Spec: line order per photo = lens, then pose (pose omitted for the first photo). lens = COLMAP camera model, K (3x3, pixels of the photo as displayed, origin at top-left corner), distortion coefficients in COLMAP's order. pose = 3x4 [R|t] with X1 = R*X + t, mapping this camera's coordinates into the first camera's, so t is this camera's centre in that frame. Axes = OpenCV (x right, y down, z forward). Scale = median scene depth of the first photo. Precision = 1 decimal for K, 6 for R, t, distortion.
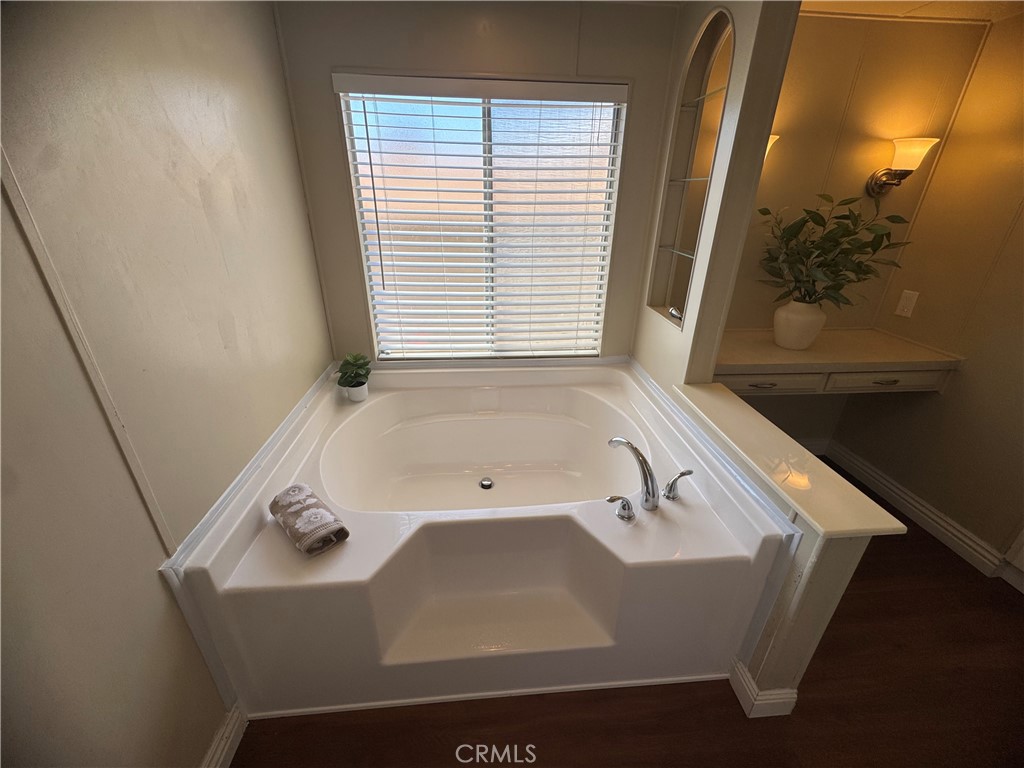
lens RADIAL K [[411.1, 0, 513.6], [0, 411.1, 377.7], [0, 0, 1]] dist [0.001633, 0.000750]
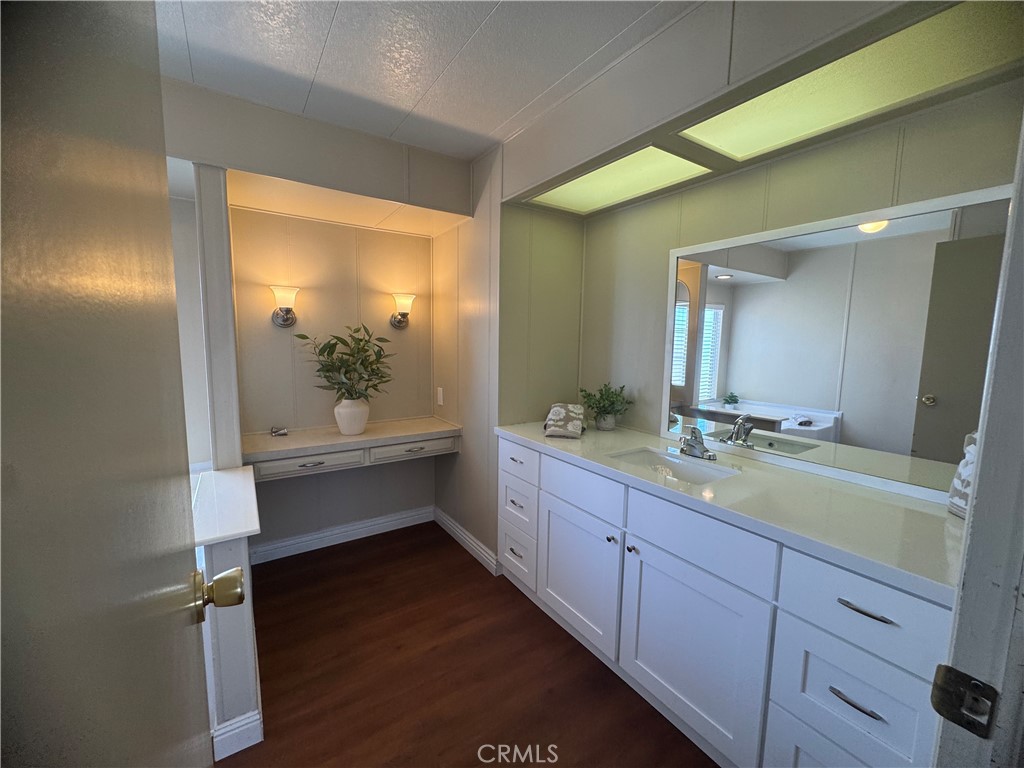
lens RADIAL K [[411.1, 0, 509.3], [0, 411.1, 386.9], [0, 0, 1]] dist [0.001633, 0.000750]
pose [[0.879065, -0.060165, 0.472890, 0.541597], [0.200774, 0.946455, -0.252808, 0.224280], [-0.432359, 0.317179, 0.844075, -0.370882]]
